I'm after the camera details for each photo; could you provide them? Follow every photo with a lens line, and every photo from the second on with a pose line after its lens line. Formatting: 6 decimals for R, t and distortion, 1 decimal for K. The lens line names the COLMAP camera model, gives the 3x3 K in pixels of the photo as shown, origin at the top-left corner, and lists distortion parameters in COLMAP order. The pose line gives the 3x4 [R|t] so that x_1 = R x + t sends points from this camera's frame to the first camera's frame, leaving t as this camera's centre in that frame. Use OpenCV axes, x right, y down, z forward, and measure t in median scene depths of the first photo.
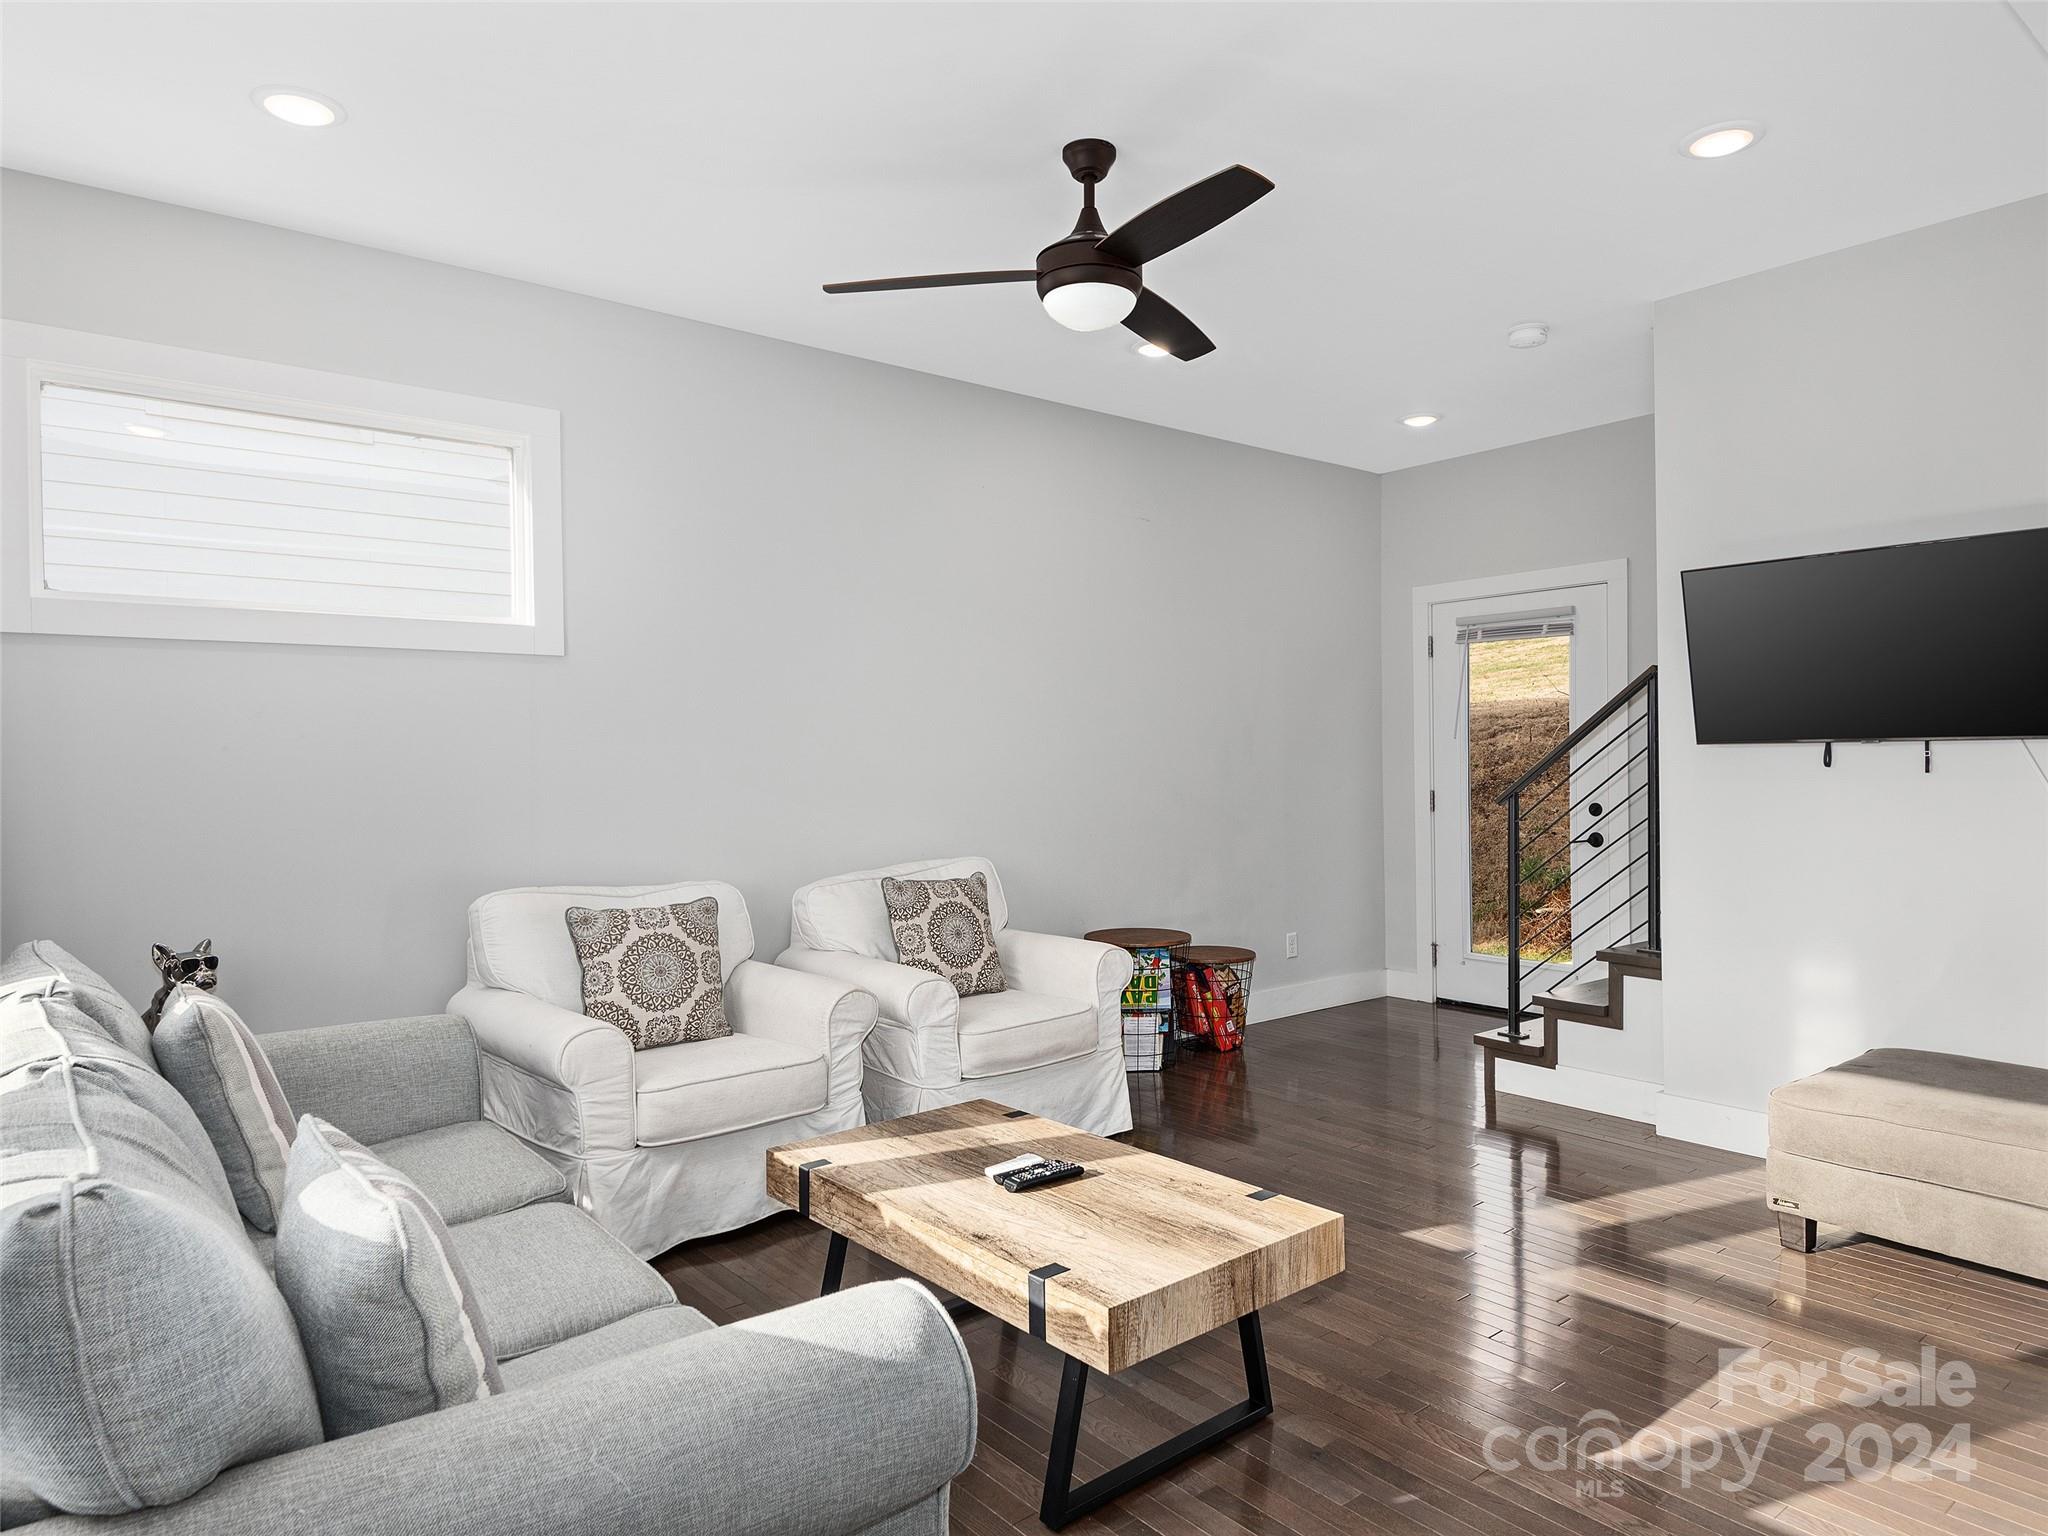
lens RADIAL K [[1254.6, 0, 1024.0], [0, 1254.6, 768.0], [0, 0, 1]] dist [0.023927, -0.000616]
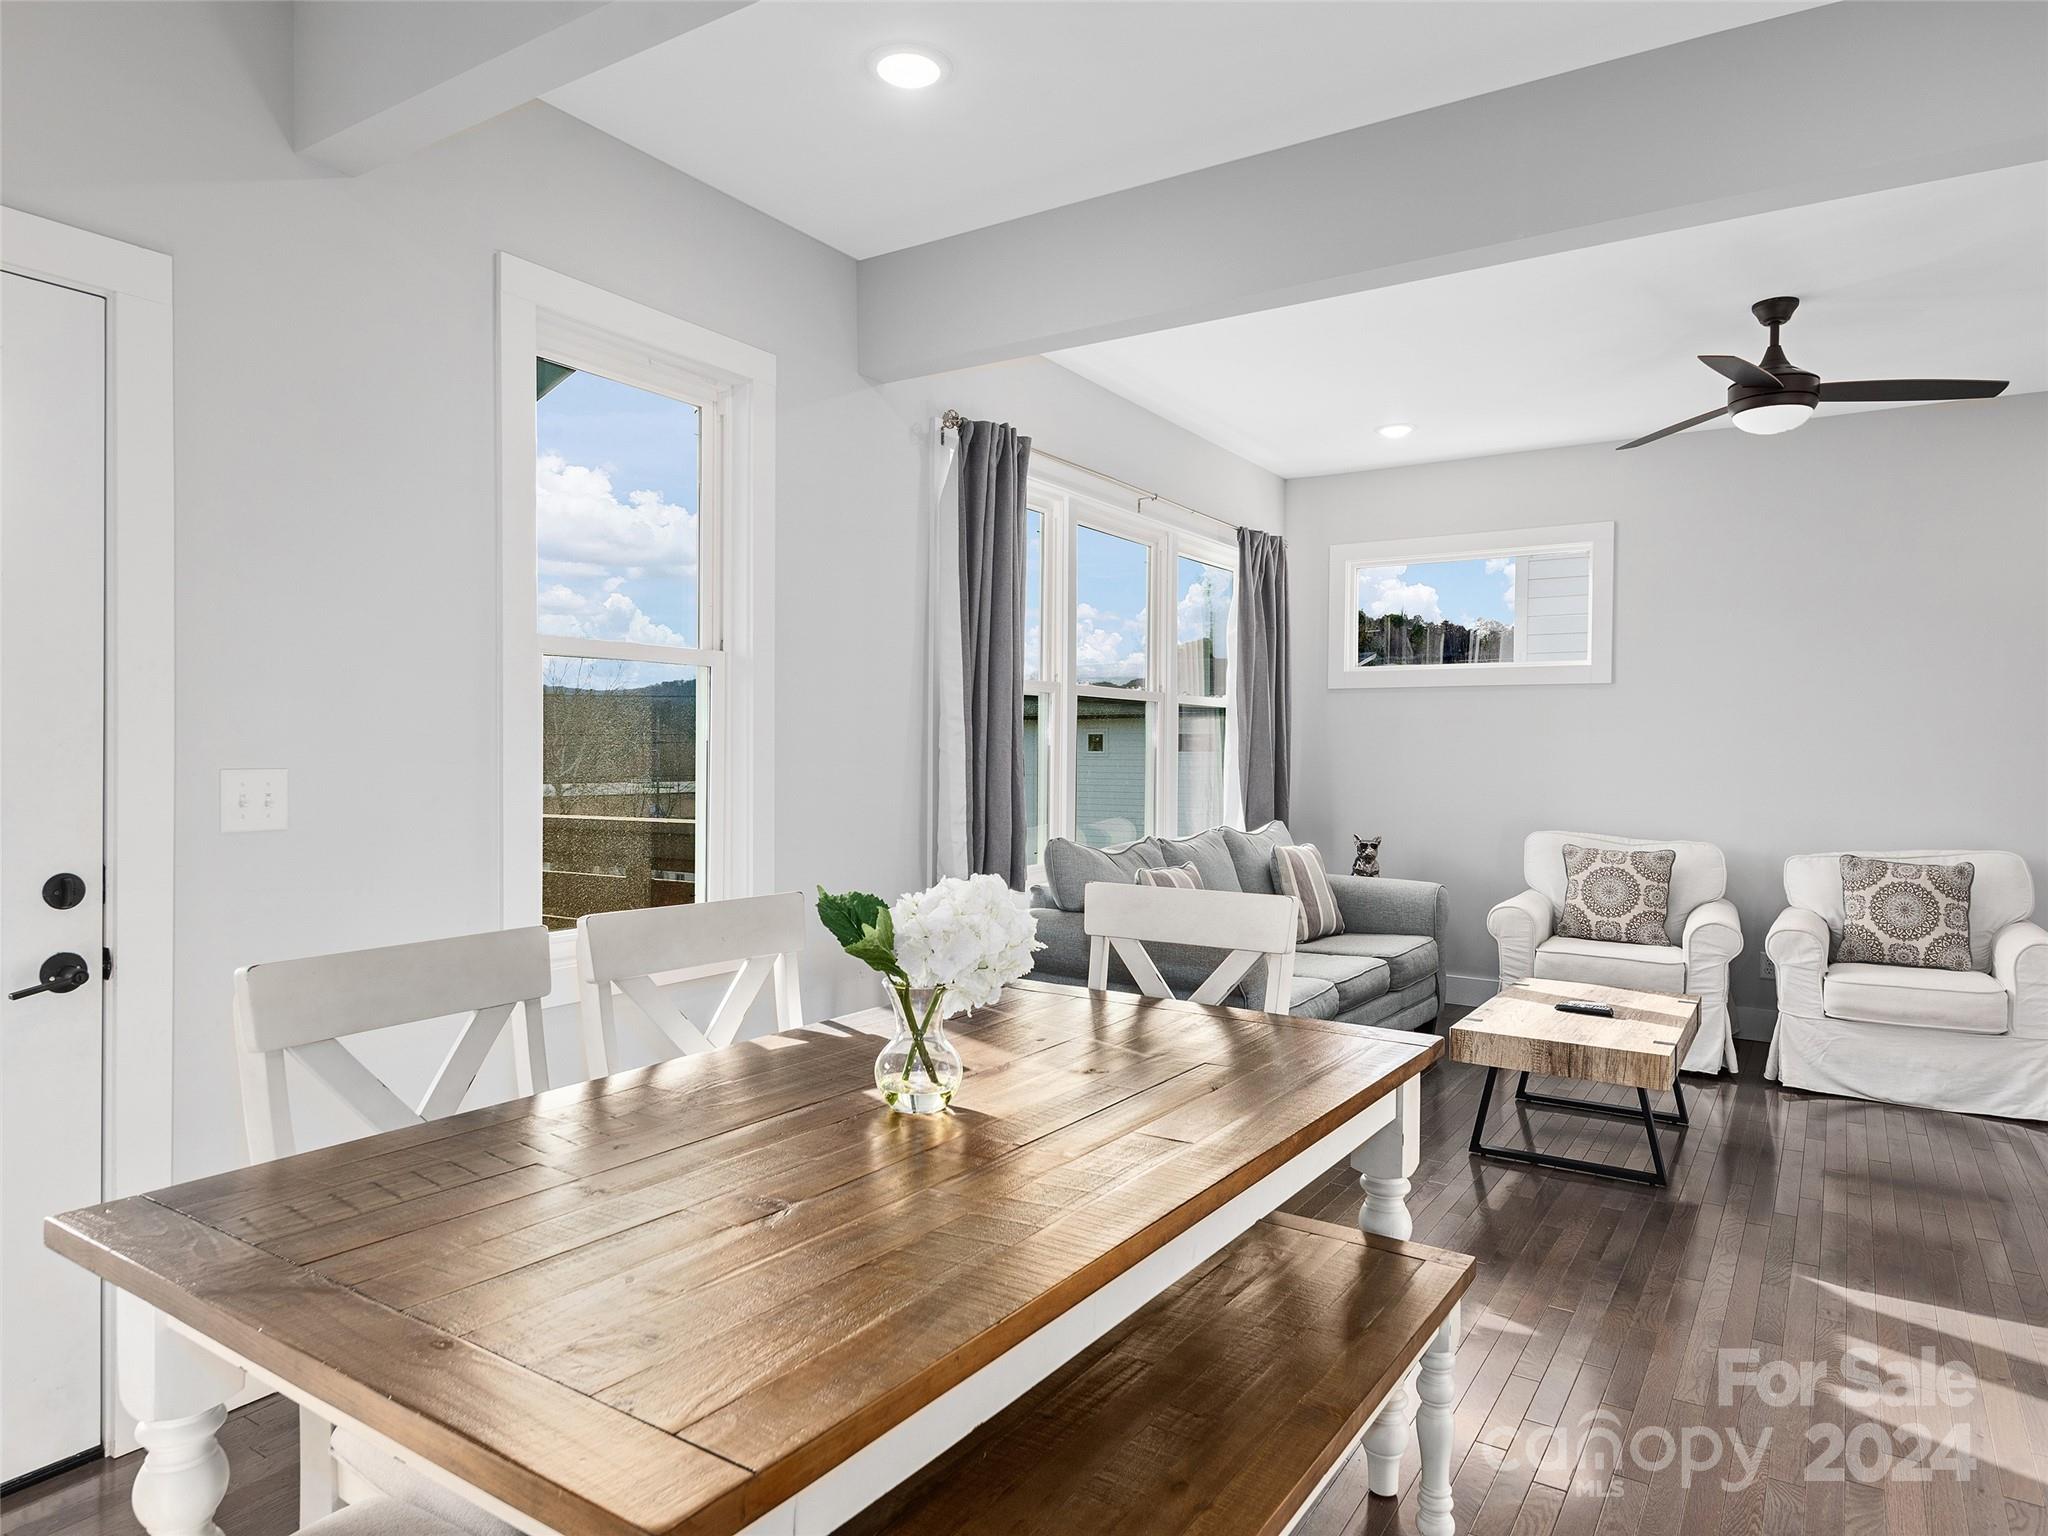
lens RADIAL K [[1254.6, 0, 1024.0], [0, 1254.6, 768.0], [0, 0, 1]] dist [0.023927, -0.000616]
pose [[0.296534, 0.027350, -0.954630, 0.948357], [-0.023455, 0.999497, 0.021349, -0.003235], [0.954734, 0.016060, 0.297027, -0.128116]]
